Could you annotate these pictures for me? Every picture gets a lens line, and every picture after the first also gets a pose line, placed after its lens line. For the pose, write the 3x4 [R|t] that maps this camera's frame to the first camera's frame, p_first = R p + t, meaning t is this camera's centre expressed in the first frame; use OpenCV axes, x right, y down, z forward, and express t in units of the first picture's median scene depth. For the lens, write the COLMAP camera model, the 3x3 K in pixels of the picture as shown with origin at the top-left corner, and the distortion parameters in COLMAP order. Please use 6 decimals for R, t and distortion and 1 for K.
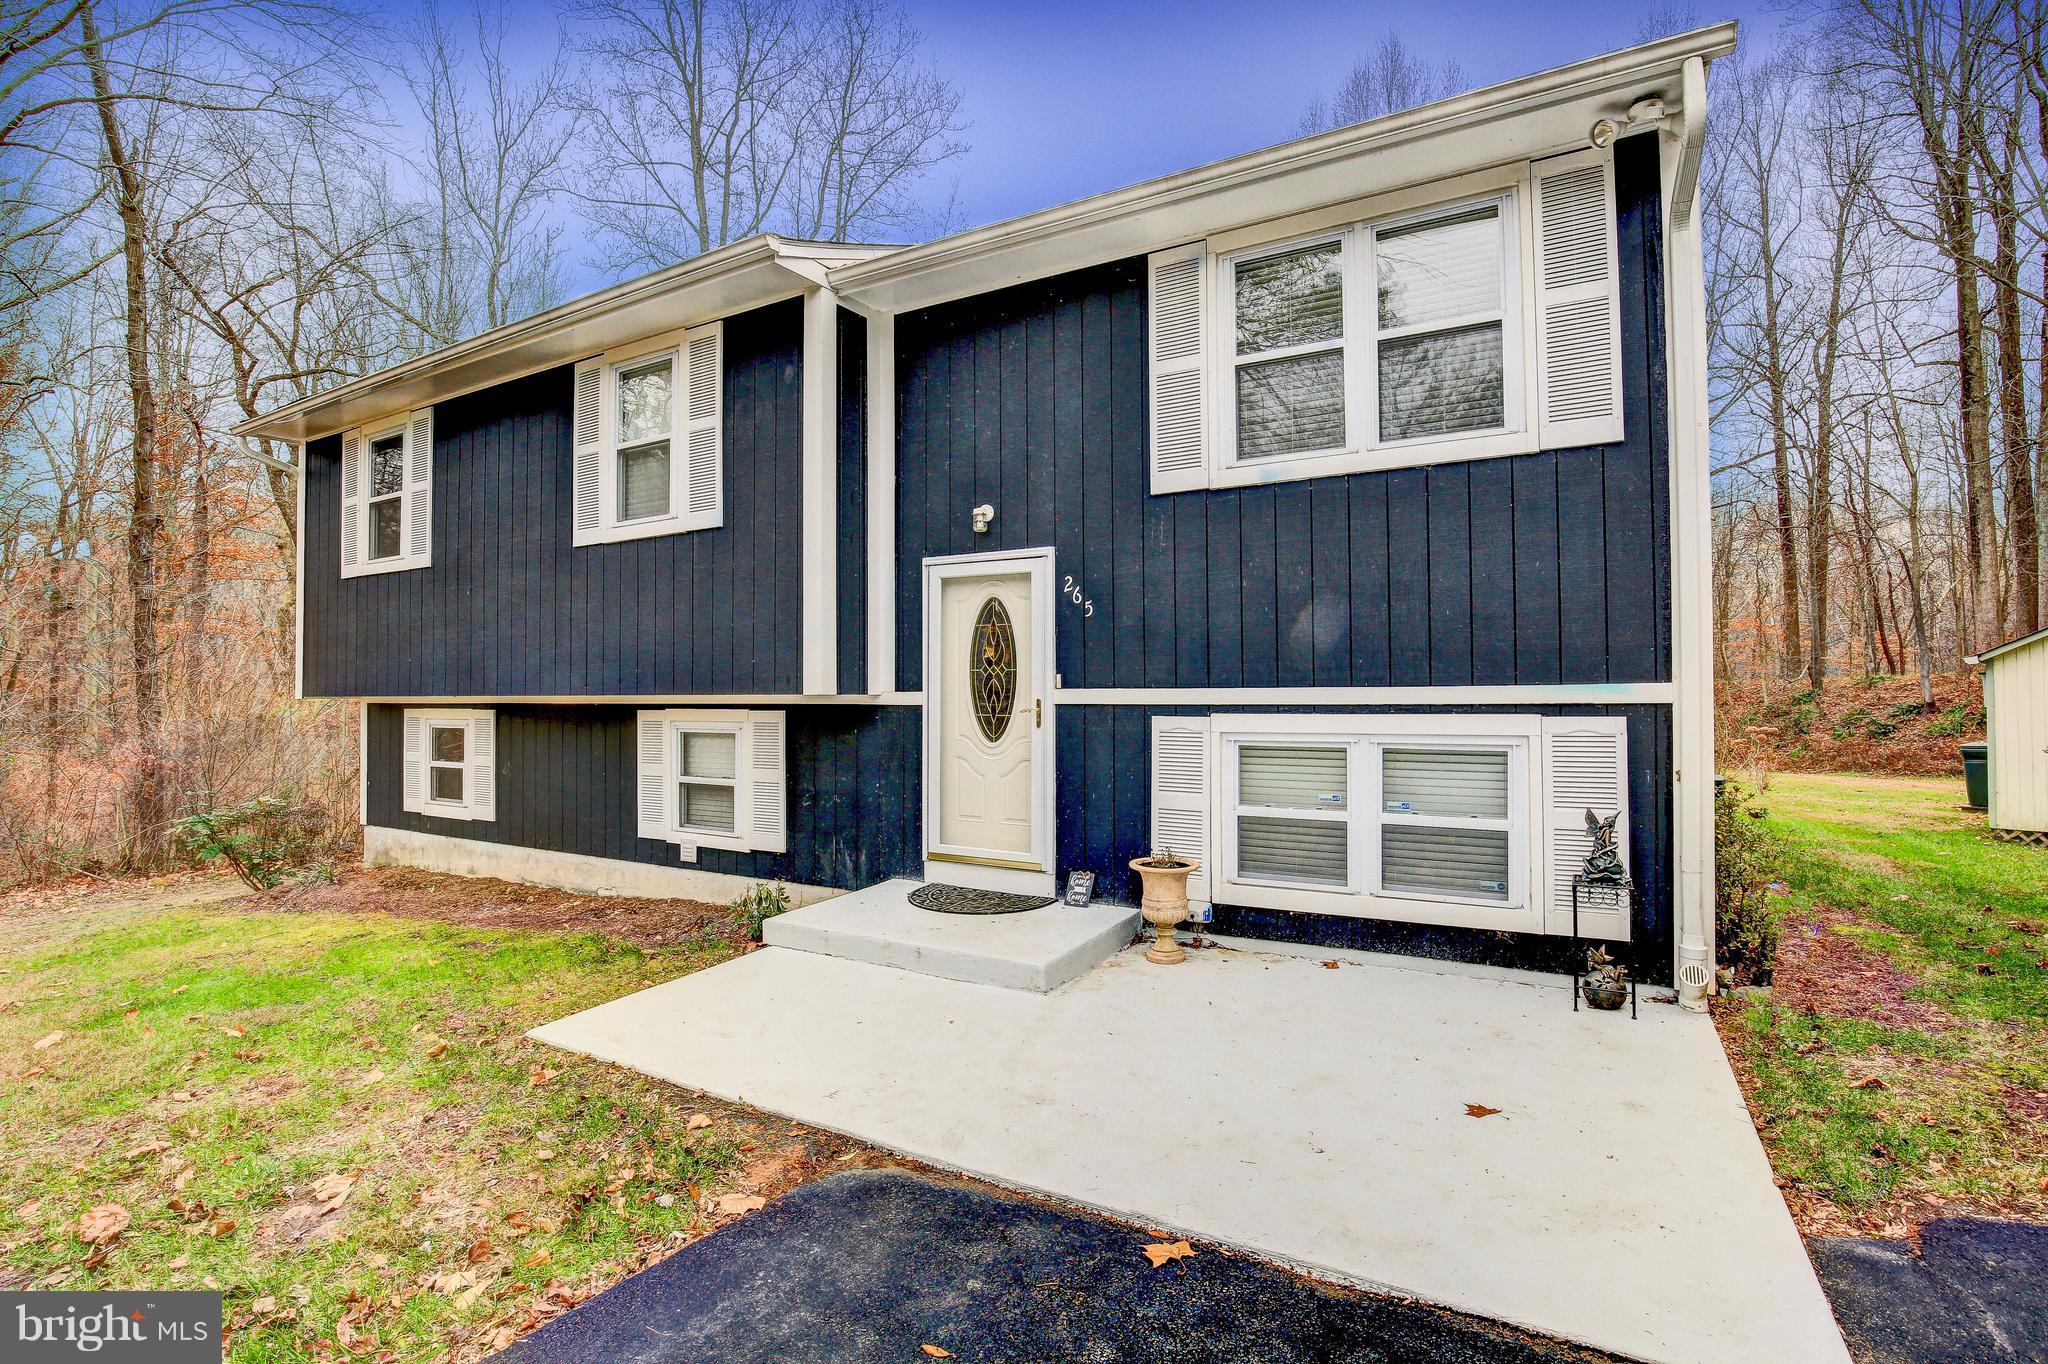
lens RADIAL K [[942.6, 0, 1021.2], [0, 942.6, 691.6], [0, 0, 1]] dist [-0.030725, 0.000377]
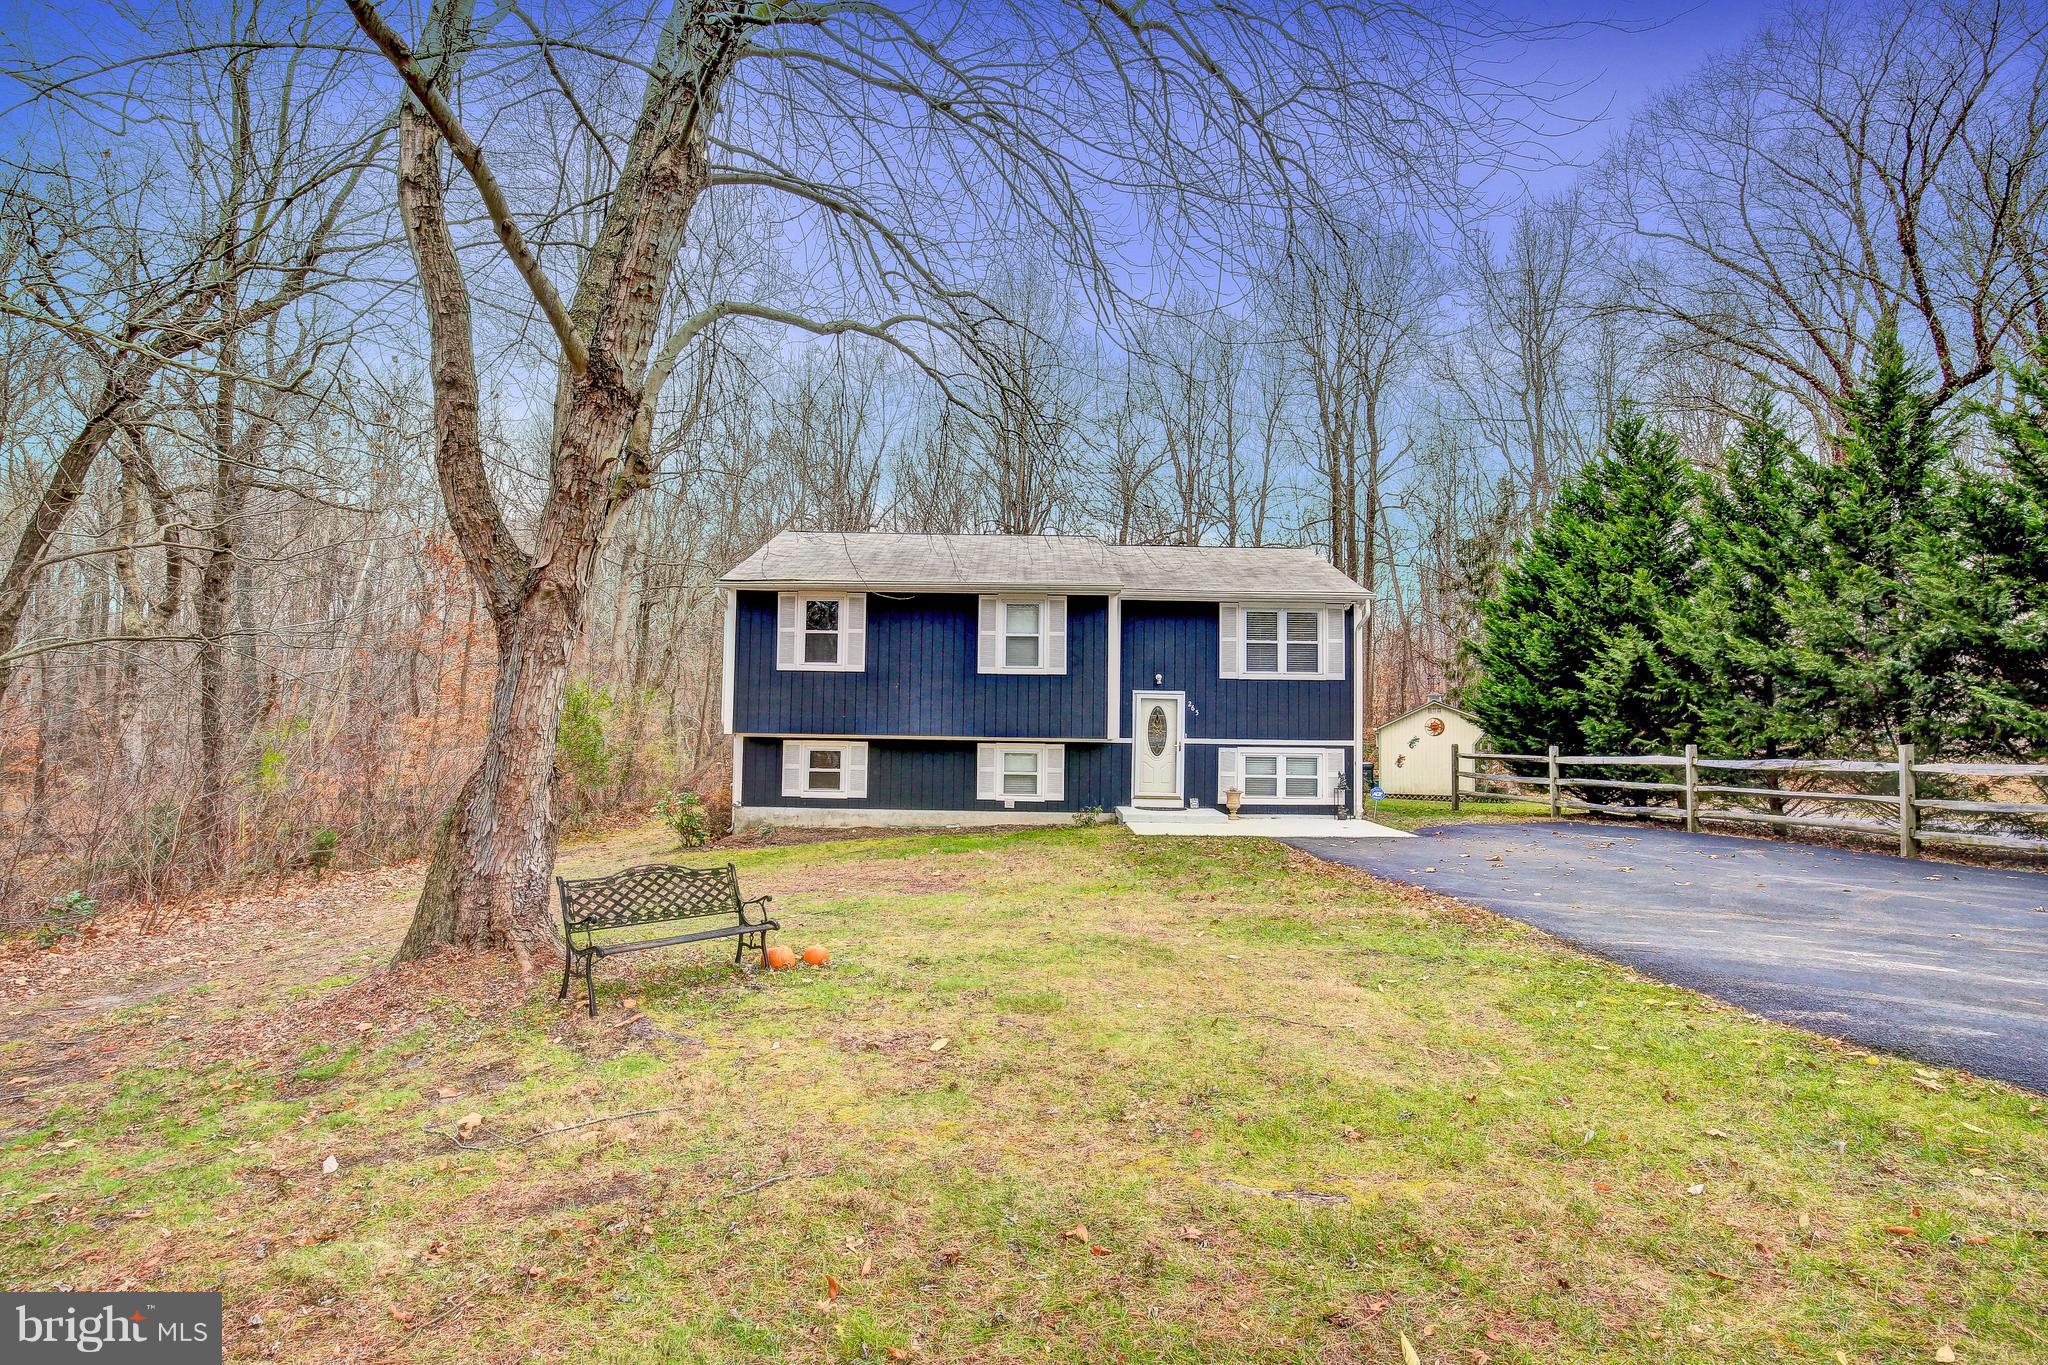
lens RADIAL K [[942.6, 0, 1021.2], [0, 942.6, 678.2], [0, 0, 1]] dist [-0.030725, 0.000377]
pose [[0.866762, 0.041150, 0.497022, -1.748757], [-0.021651, 0.998755, -0.044932, -0.044056], [-0.498253, 0.028185, 0.866574, -1.234185]]
